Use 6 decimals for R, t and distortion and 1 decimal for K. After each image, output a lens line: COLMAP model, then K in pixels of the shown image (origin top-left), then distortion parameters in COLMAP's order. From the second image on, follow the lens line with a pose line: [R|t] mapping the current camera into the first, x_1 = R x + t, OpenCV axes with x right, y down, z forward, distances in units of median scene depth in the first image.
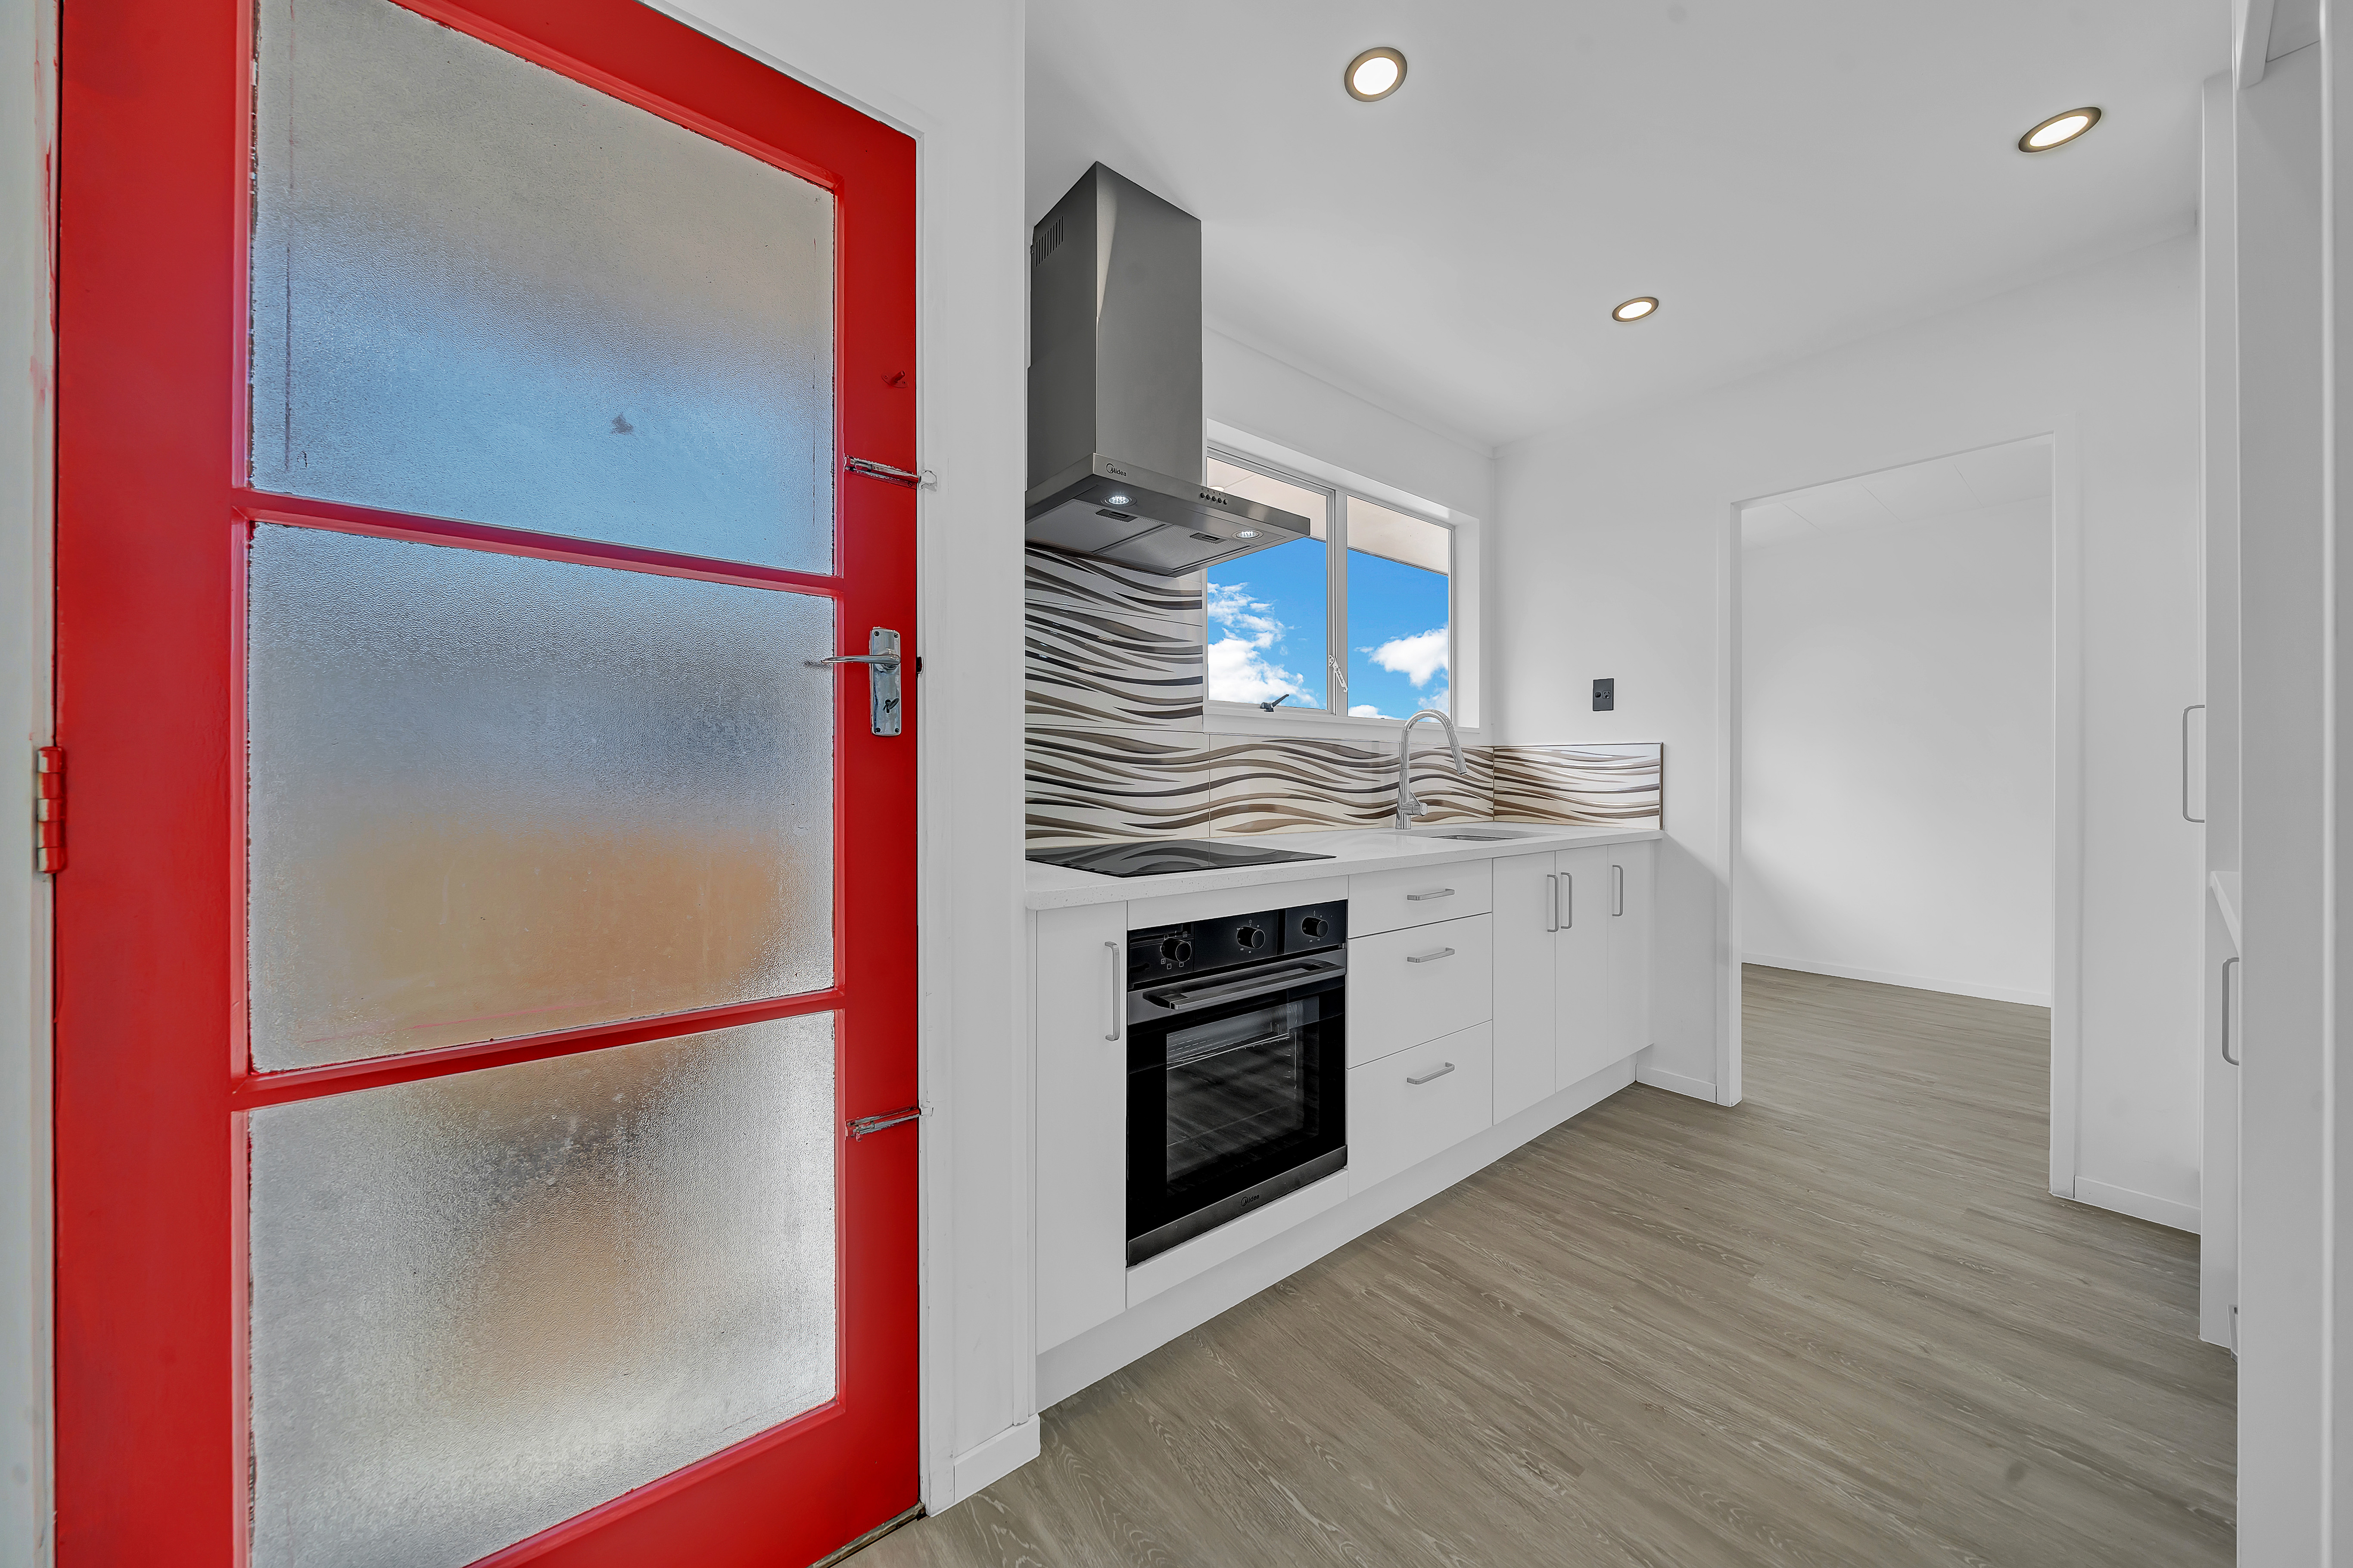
lens RADIAL K [[813.8, 0, 1167.7], [0, 813.8, 778.3], [0, 0, 1]] dist [-0.002007, -0.000105]
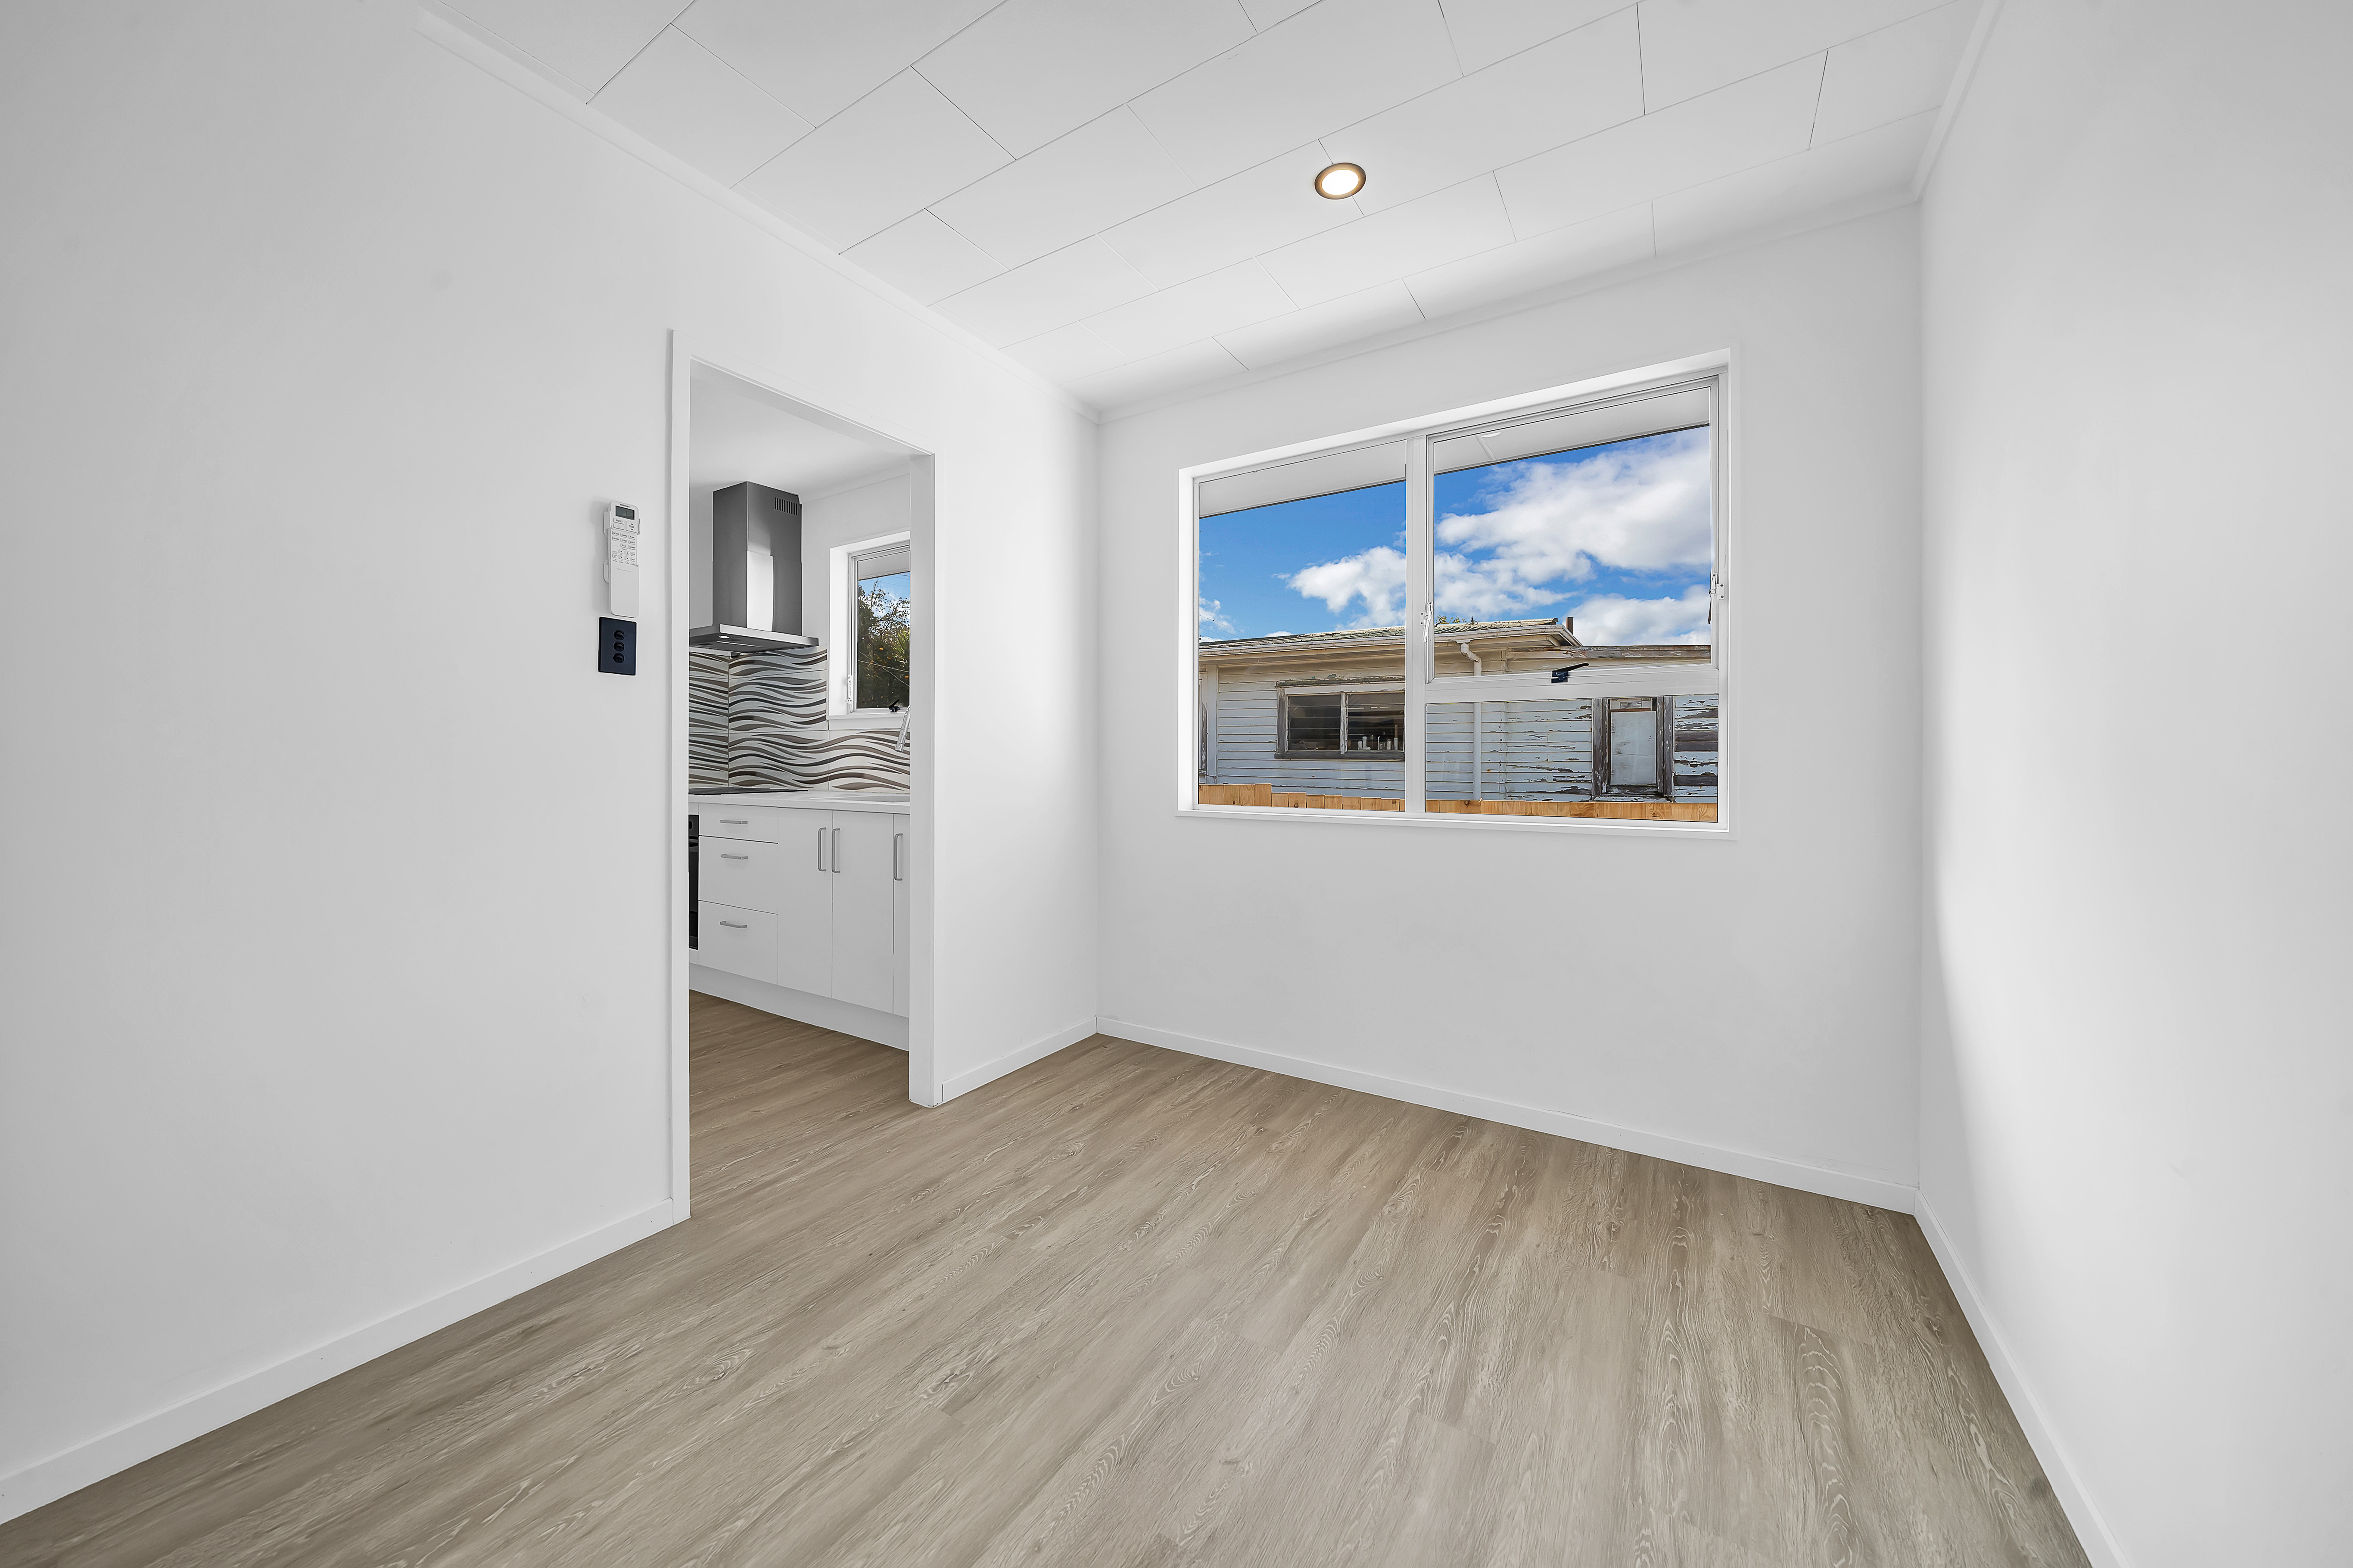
lens RADIAL K [[812.8, 0, 1162.8], [0, 812.8, 772.7], [0, 0, 1]] dist [-0.001998, -0.000296]
pose [[0.319742, 0.007909, -0.947472, 2.085124], [-0.003389, 0.999968, 0.007204, 0.021108], [0.947499, 0.000908, 0.319758, 1.218112]]
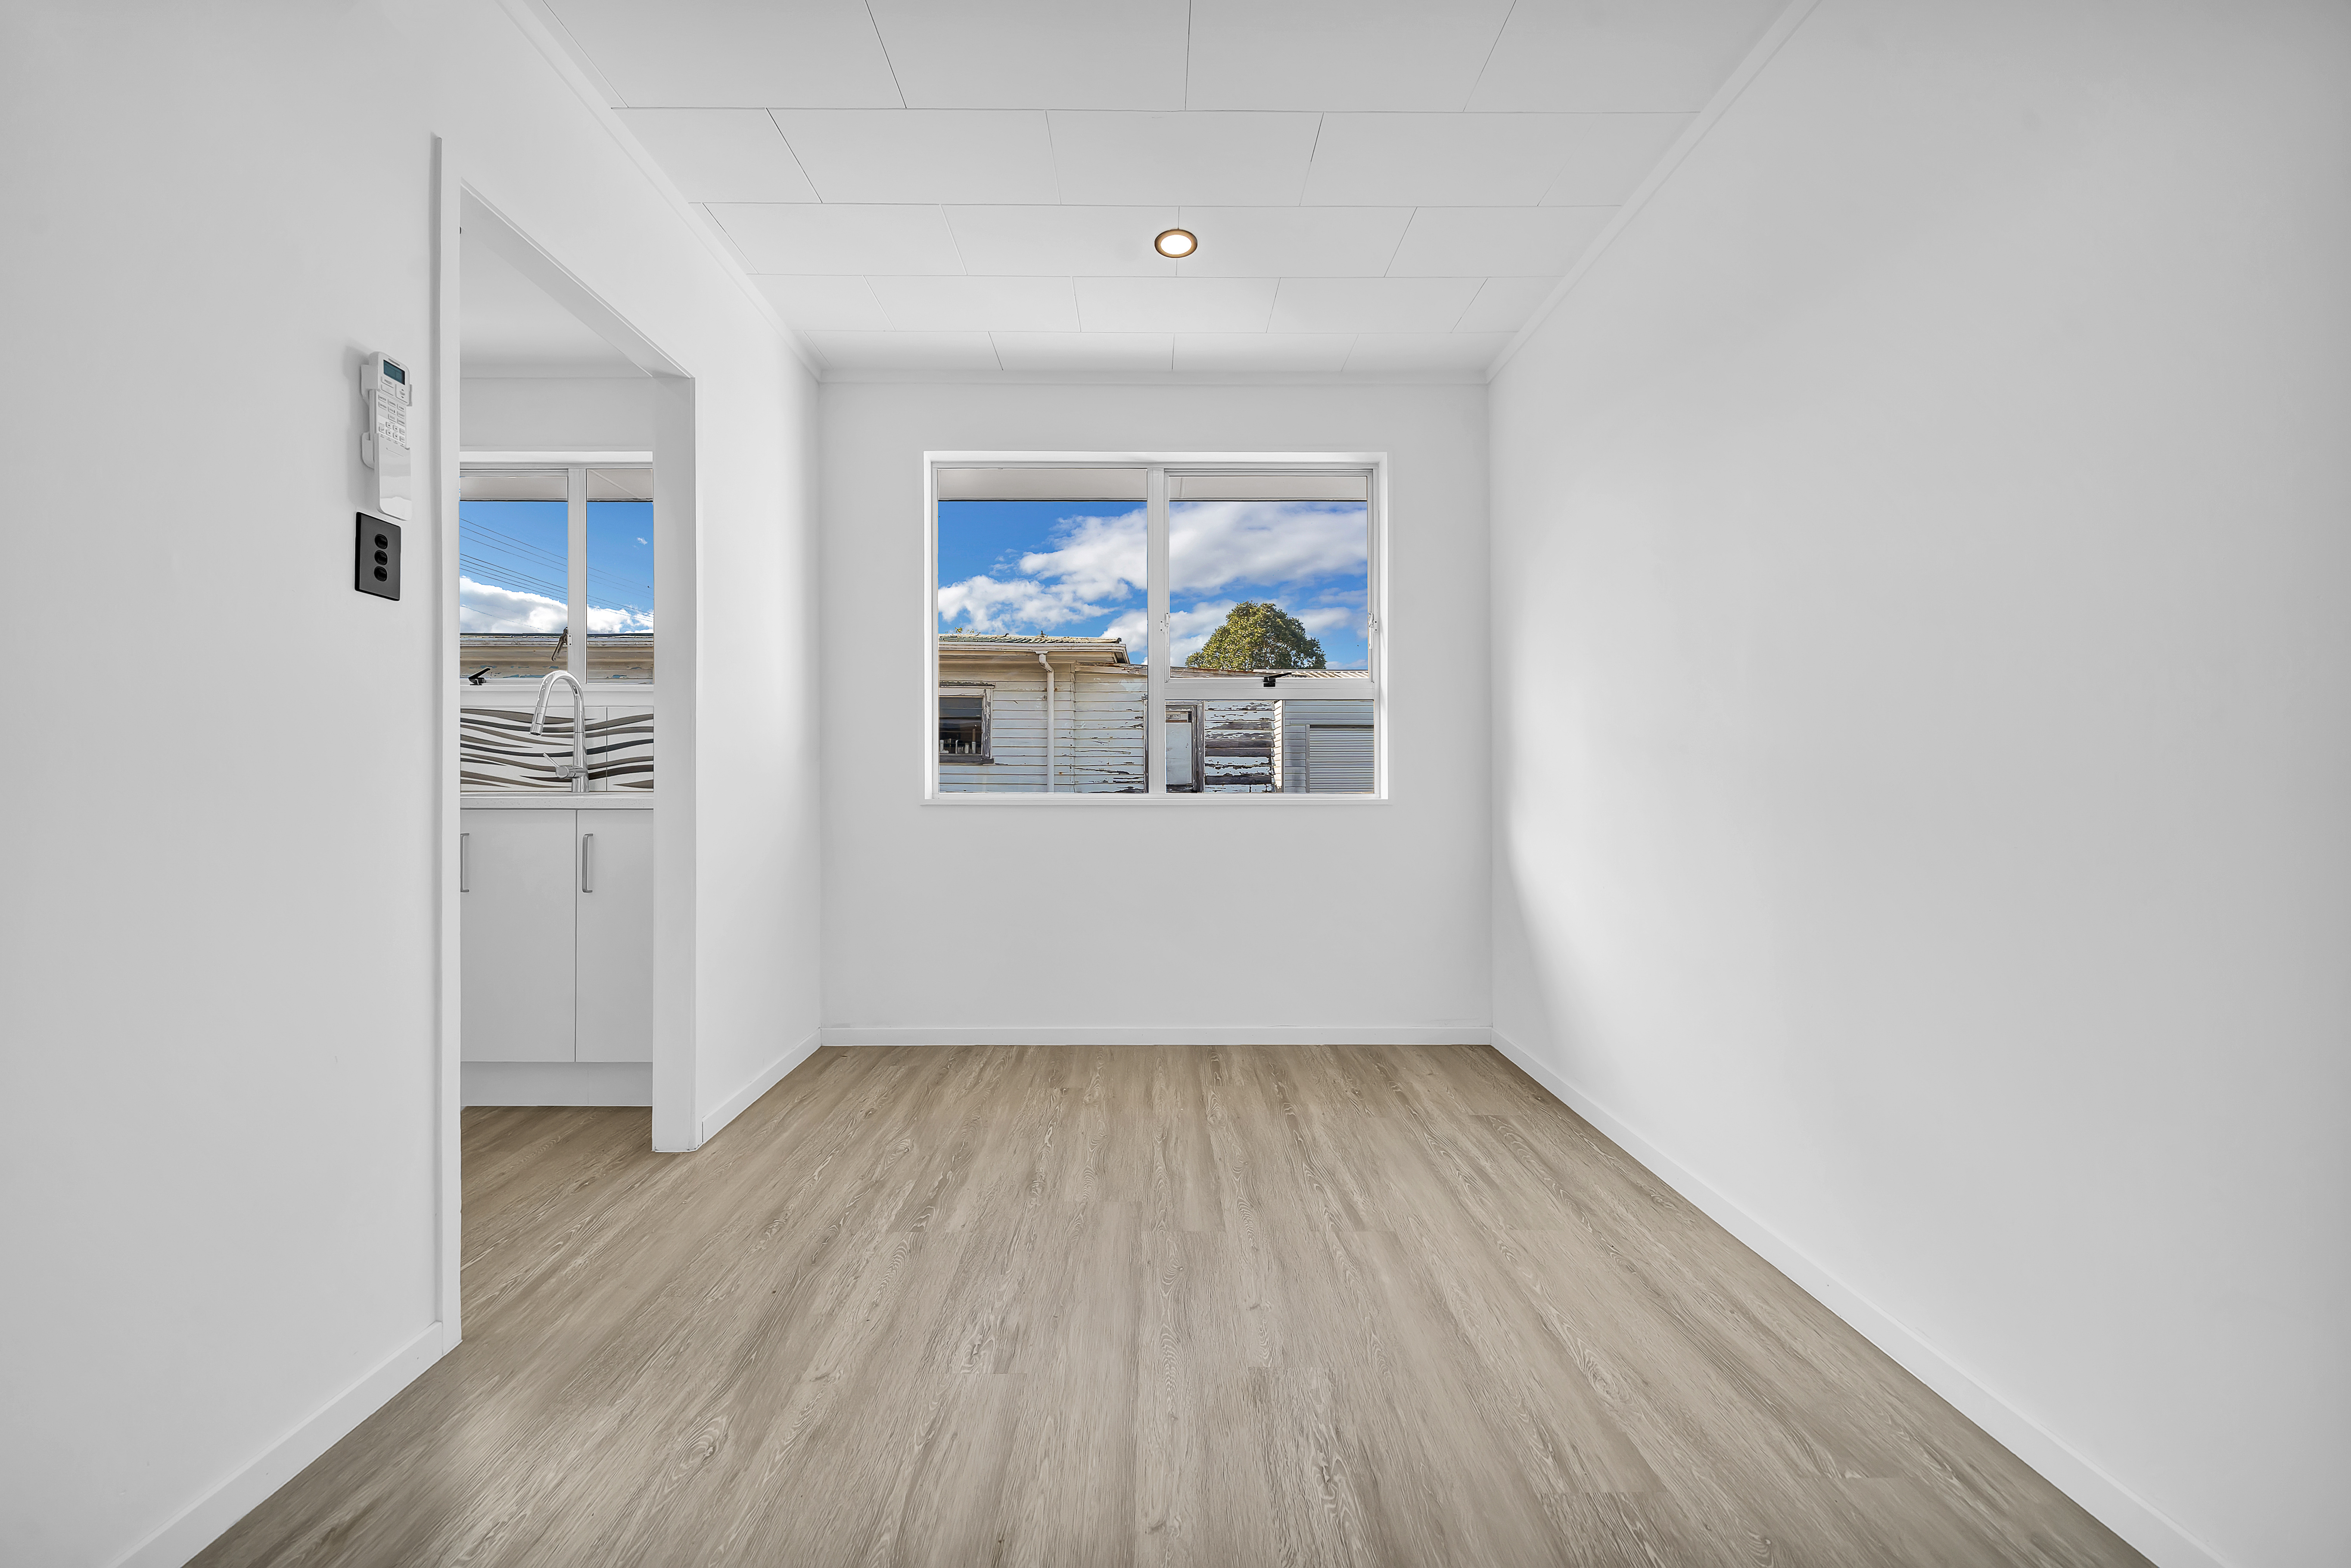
lens RADIAL K [[825.8, 0, 1148.9], [0, 825.8, 775.4], [0, 0, 1]] dist [-0.000048, -0.000060]
pose [[0.777595, -0.003262, -0.628757, 1.938413], [0.002273, 0.999995, -0.002377, 0.060391], [0.628761, 0.000420, 0.777599, 0.853855]]
